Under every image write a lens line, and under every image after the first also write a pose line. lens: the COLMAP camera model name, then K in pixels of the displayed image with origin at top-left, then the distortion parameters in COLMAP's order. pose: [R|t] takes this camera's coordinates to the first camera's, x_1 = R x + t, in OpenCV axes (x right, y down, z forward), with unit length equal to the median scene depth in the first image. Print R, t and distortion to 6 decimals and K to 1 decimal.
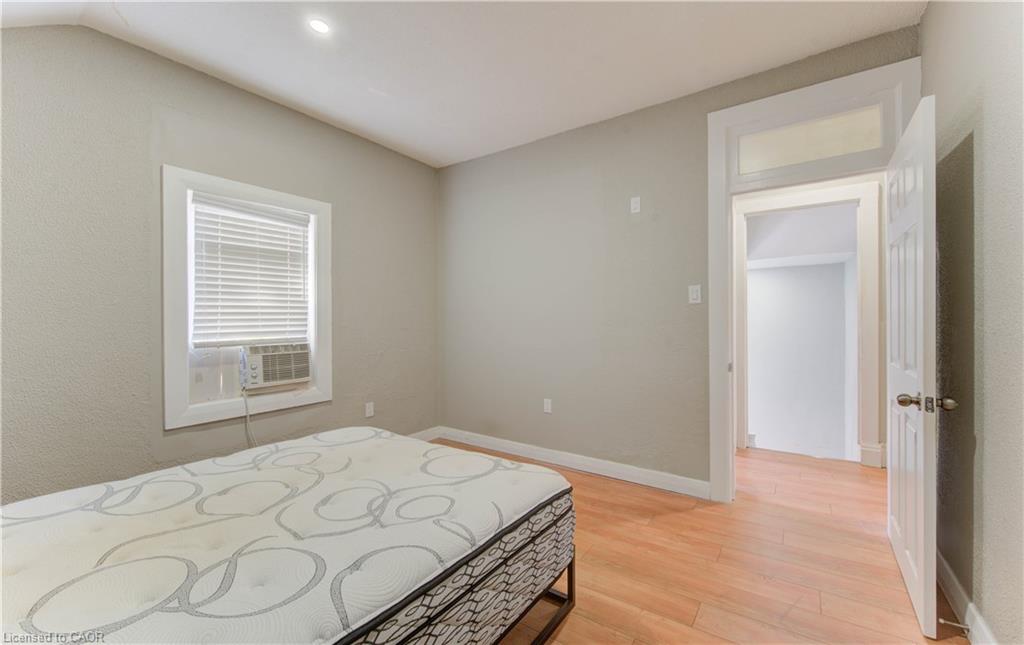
lens RADIAL K [[418.4, 0, 512.0], [0, 418.4, 322.5], [0, 0, 1]] dist [-0.000181, -0.000025]
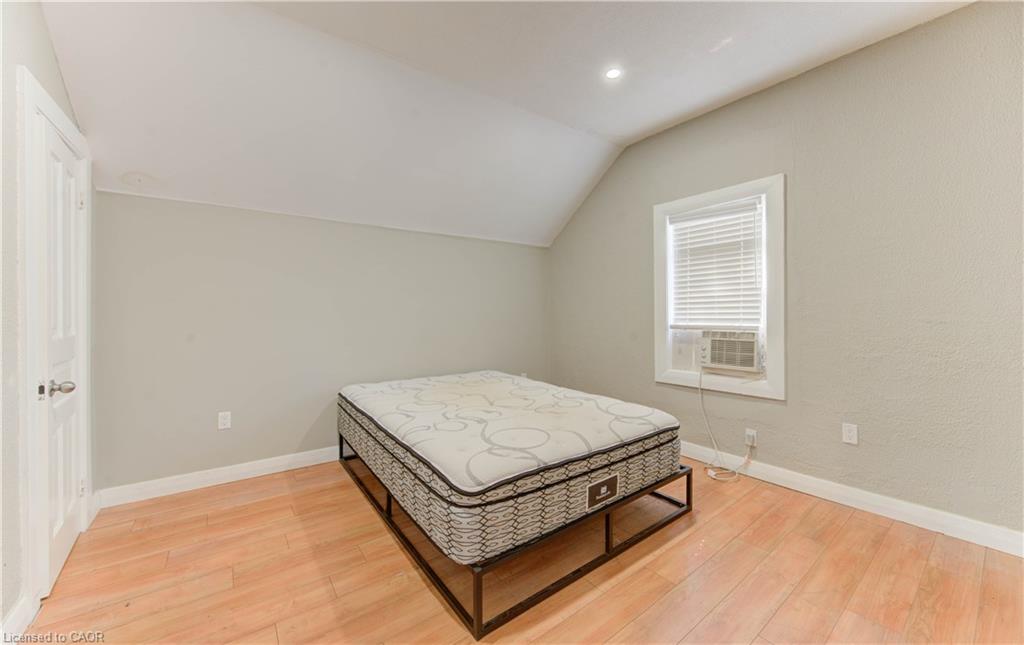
lens RADIAL K [[374.5, 0, 515.7], [0, 374.5, 306.9], [0, 0, 1]] dist [0.000048, 0.000005]
pose [[-0.287825, 0.001330, -0.957682, 0.514796], [0.005181, 0.999987, -0.000168, -0.011873], [0.957669, -0.005010, -0.287828, 0.763798]]
